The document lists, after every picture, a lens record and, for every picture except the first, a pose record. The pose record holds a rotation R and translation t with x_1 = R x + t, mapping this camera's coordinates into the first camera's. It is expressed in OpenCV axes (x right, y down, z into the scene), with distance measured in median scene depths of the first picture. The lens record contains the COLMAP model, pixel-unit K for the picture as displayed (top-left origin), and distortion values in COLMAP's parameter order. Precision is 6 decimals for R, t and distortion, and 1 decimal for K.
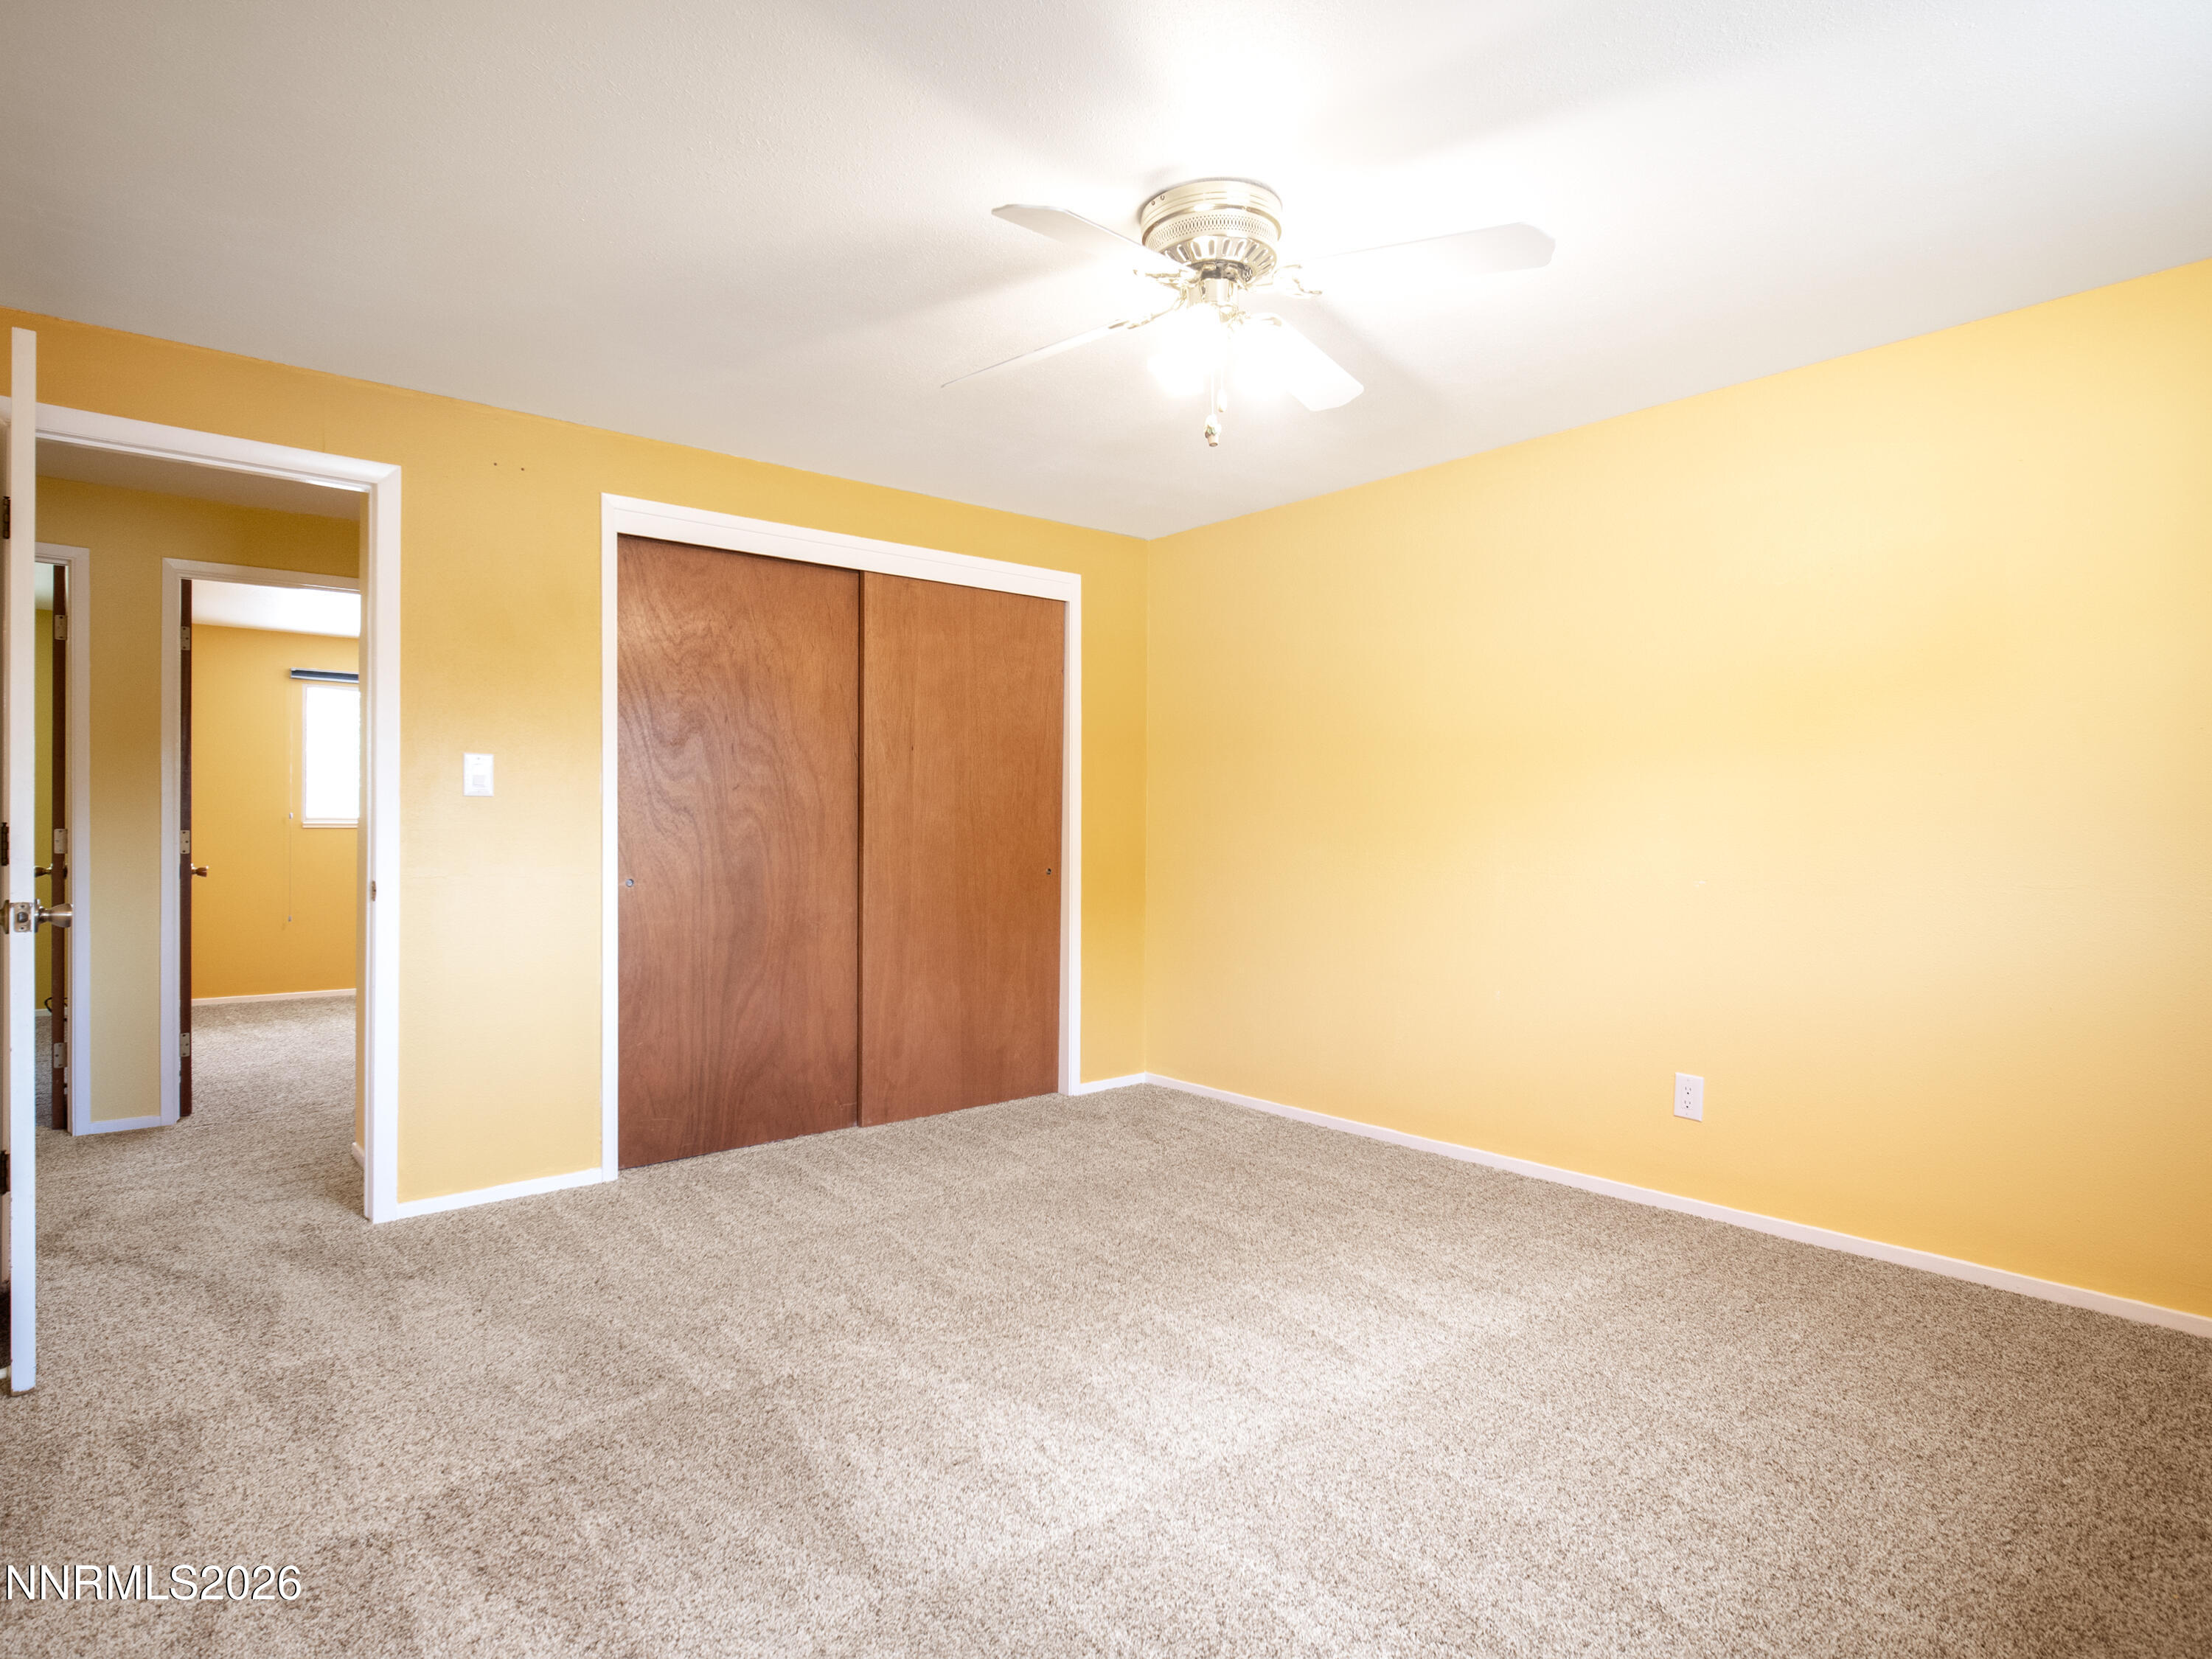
lens RADIAL K [[1209.8, 0, 1097.1], [0, 1209.8, 814.0], [0, 0, 1]] dist [-0.001204, -0.001218]
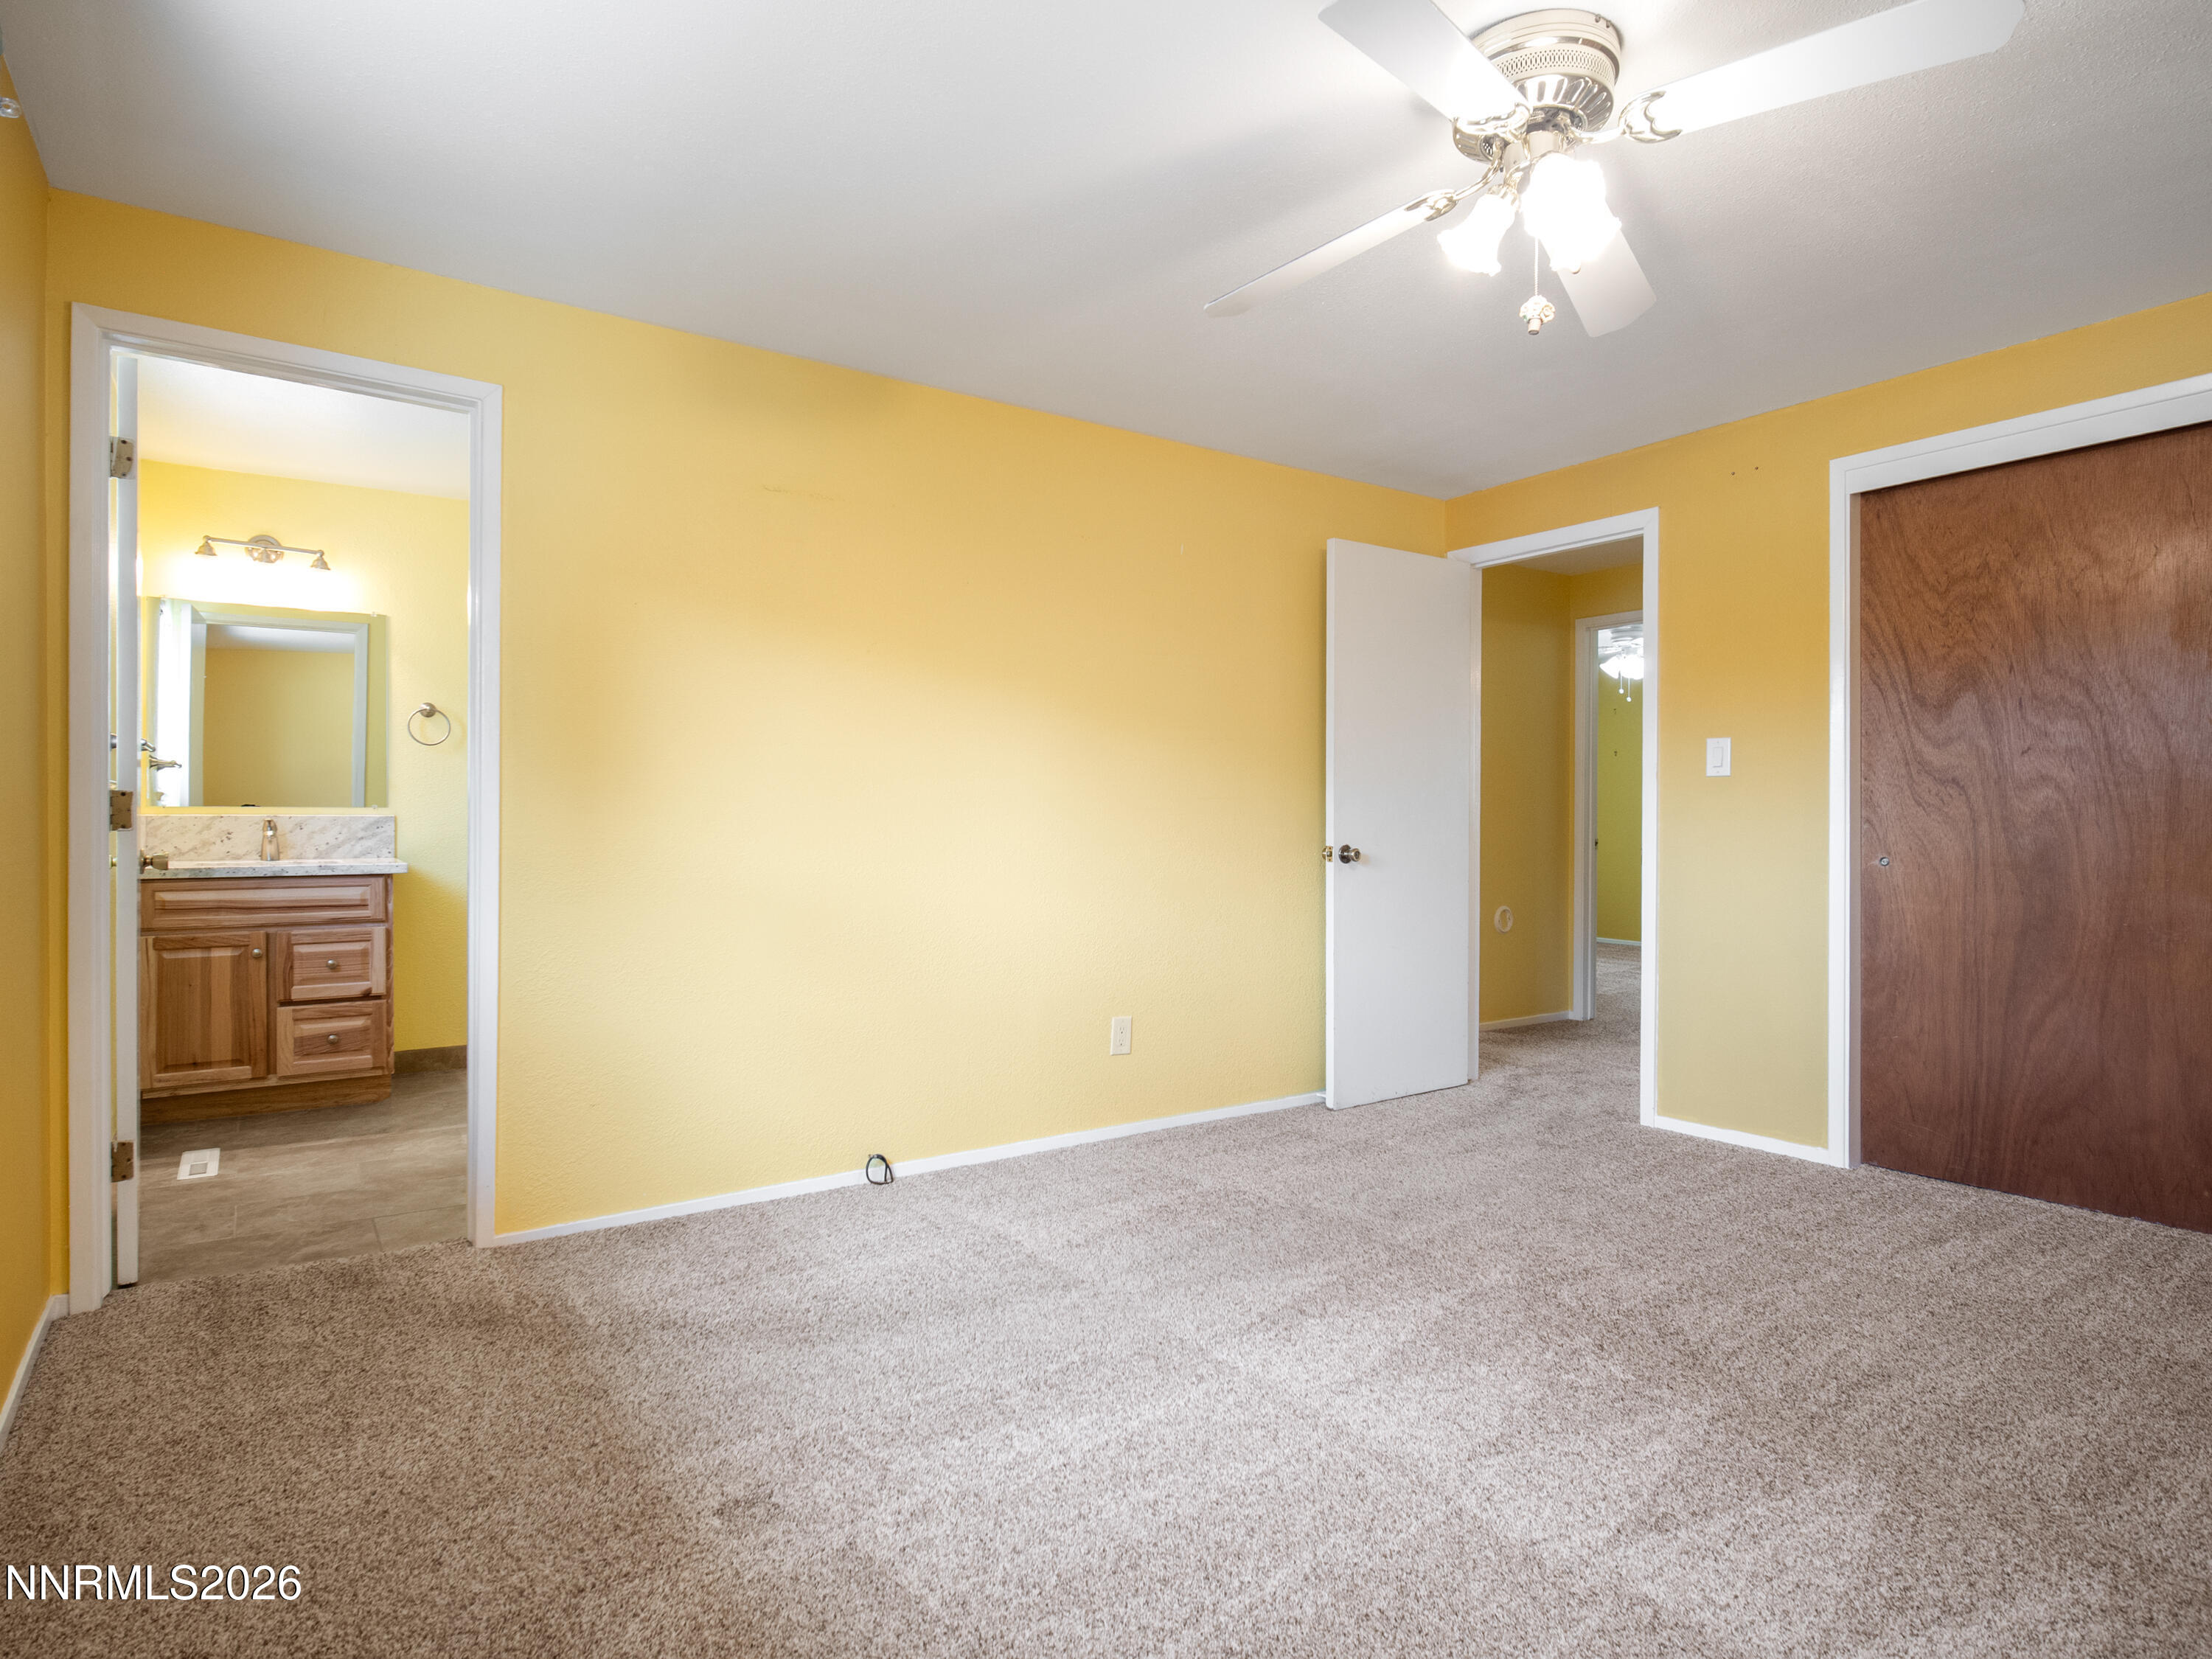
lens RADIAL K [[1209.8, 0, 1097.1], [0, 1209.8, 814.0], [0, 0, 1]] dist [-0.001204, -0.001218]
pose [[-0.087262, -0.008486, -0.996149, 0.574192], [0.011585, 0.999887, -0.009532, 0.021126], [0.996118, -0.012372, -0.087154, 0.461520]]
